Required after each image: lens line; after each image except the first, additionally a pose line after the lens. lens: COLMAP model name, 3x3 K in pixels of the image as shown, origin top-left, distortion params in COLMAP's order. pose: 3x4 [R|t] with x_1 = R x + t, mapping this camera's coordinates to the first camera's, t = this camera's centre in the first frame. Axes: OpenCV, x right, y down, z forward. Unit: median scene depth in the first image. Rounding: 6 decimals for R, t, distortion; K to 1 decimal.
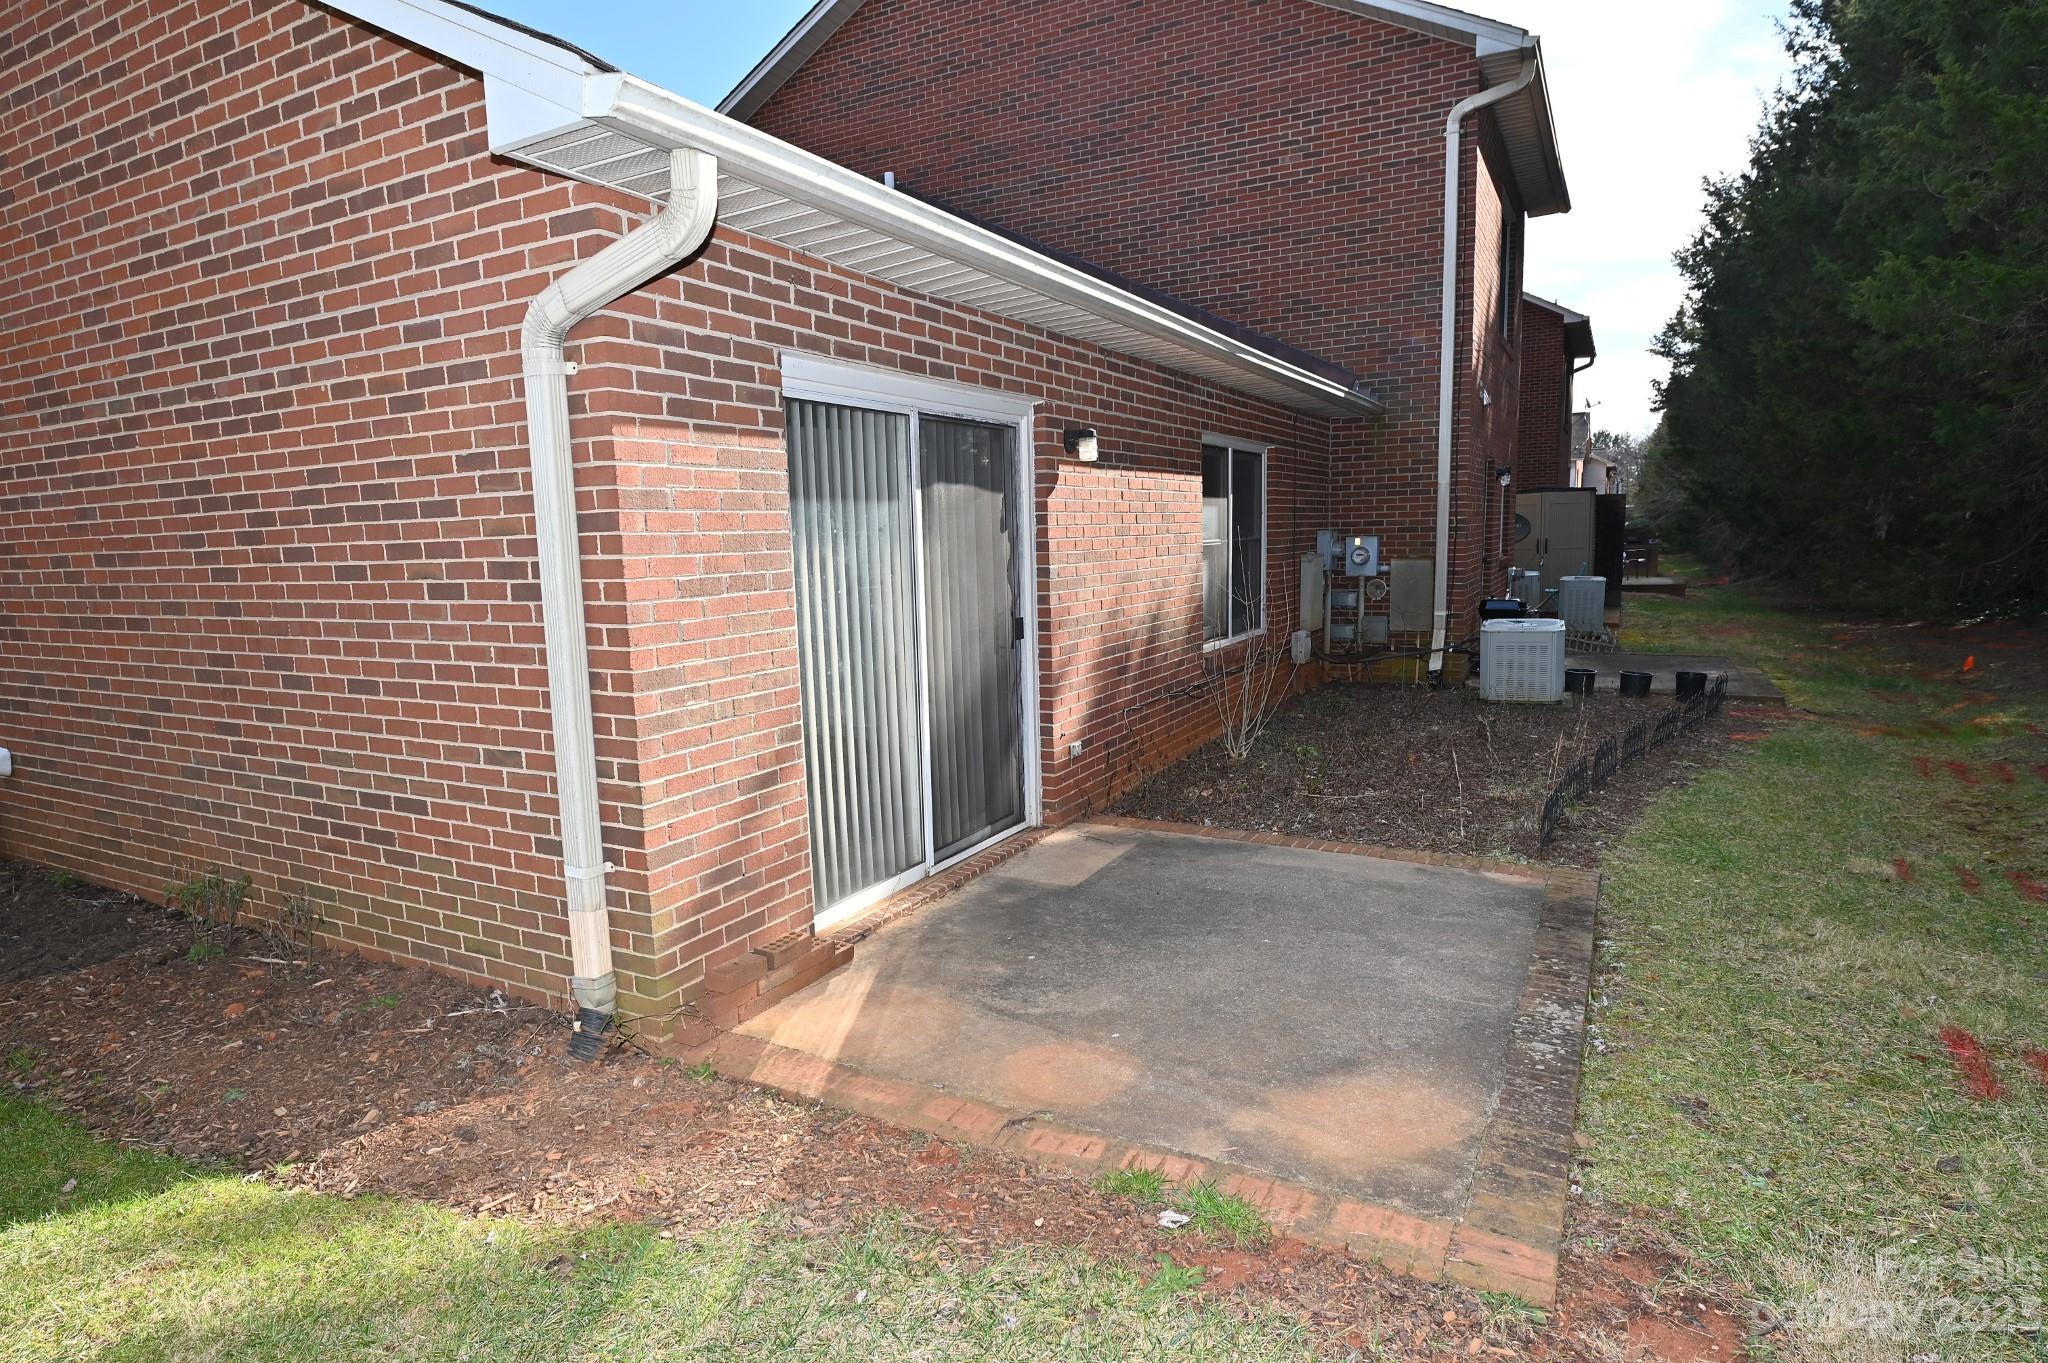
lens RADIAL K [[1101.4, 0, 1020.4], [0, 1101.4, 682.9], [0, 0, 1]] dist [-0.006565, -0.001149]
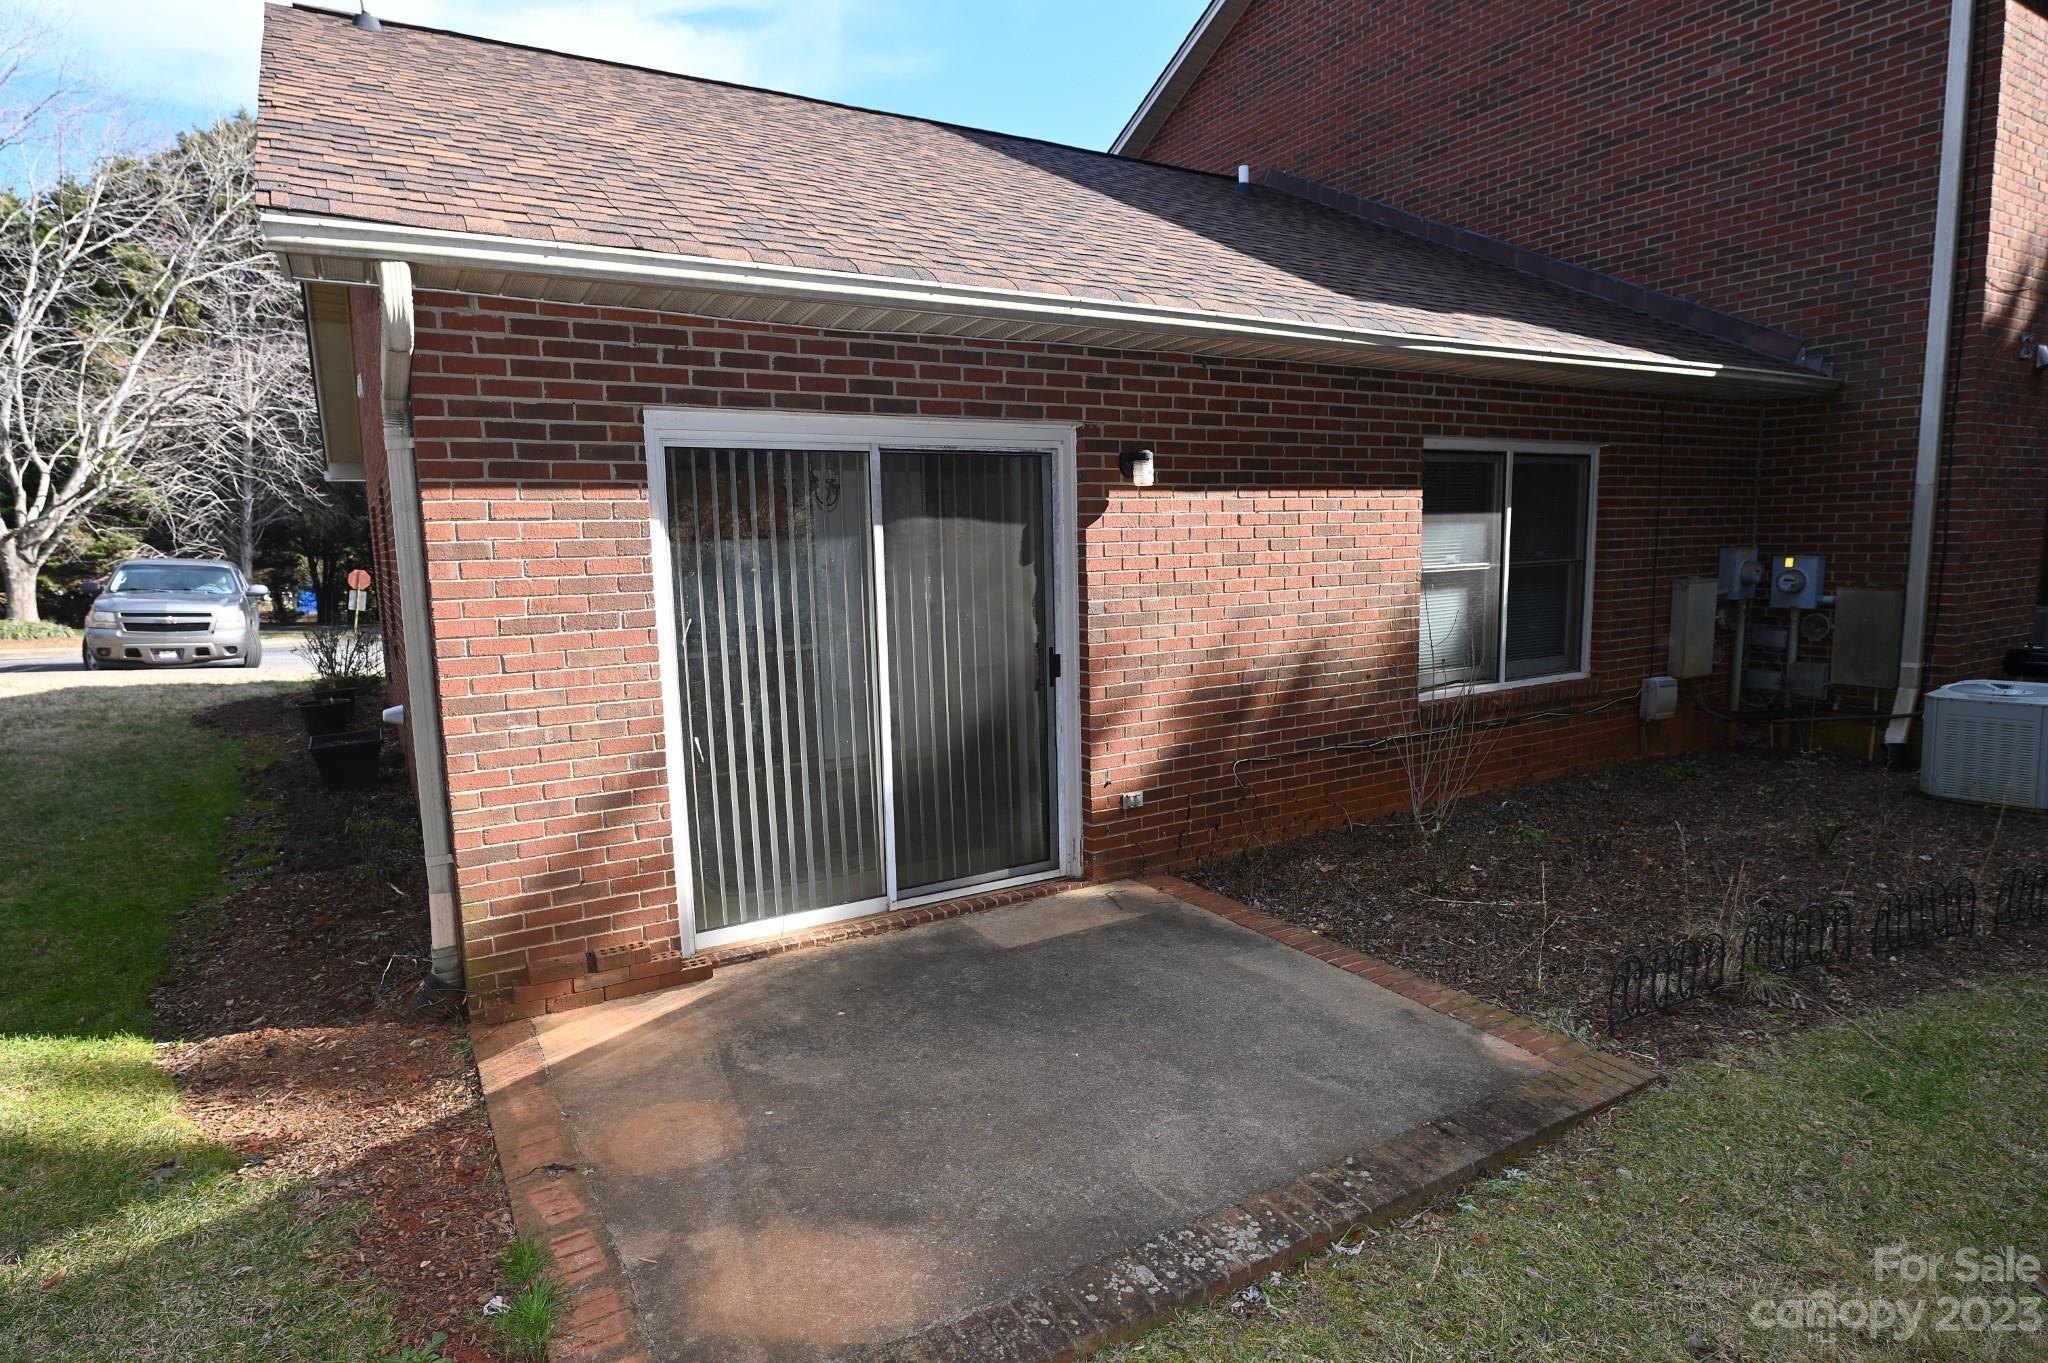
lens RADIAL K [[1101.4, 0, 1020.4], [0, 1101.4, 682.9], [0, 0, 1]] dist [-0.006565, -0.001149]
pose [[0.862702, 0.070726, -0.500742, 0.447947], [-0.067419, 0.997418, 0.024726, -0.056378], [0.501198, 0.012429, 0.865243, 0.169782]]
